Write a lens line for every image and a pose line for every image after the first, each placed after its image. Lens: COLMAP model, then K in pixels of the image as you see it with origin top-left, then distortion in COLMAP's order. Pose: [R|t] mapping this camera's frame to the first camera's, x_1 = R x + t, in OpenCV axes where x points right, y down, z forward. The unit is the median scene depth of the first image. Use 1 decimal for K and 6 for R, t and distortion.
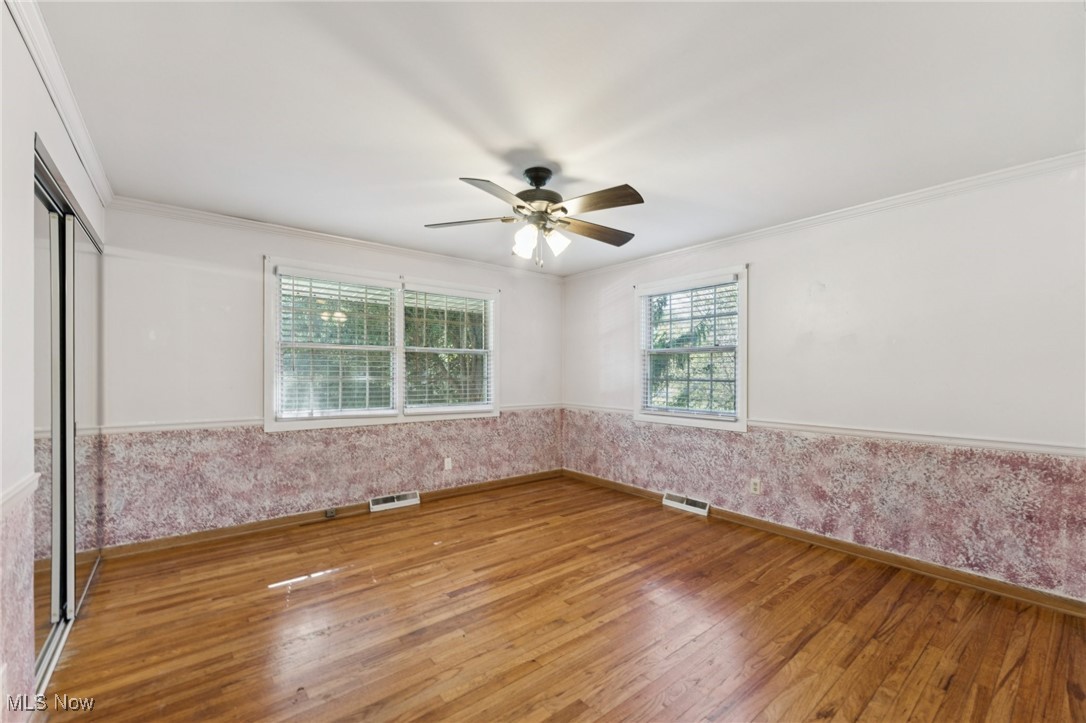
lens RADIAL K [[435.9, 0, 536.2], [0, 435.9, 368.1], [0, 0, 1]] dist [-0.003345, -0.000560]
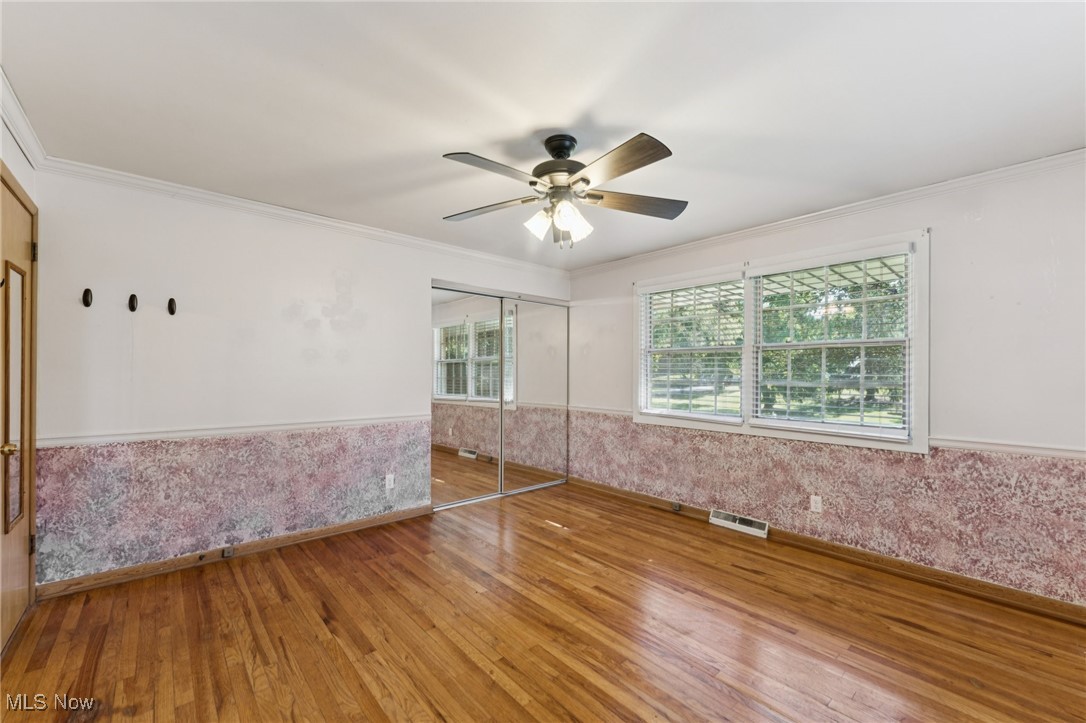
lens RADIAL K [[435.9, 0, 541.0], [0, 435.9, 369.1], [0, 0, 1]] dist [-0.003345, -0.000560]
pose [[0.057664, -0.014317, -0.998233, 0.579110], [0.002500, 0.999896, -0.014196, 0.010194], [0.998333, -0.001677, 0.057693, 0.611744]]
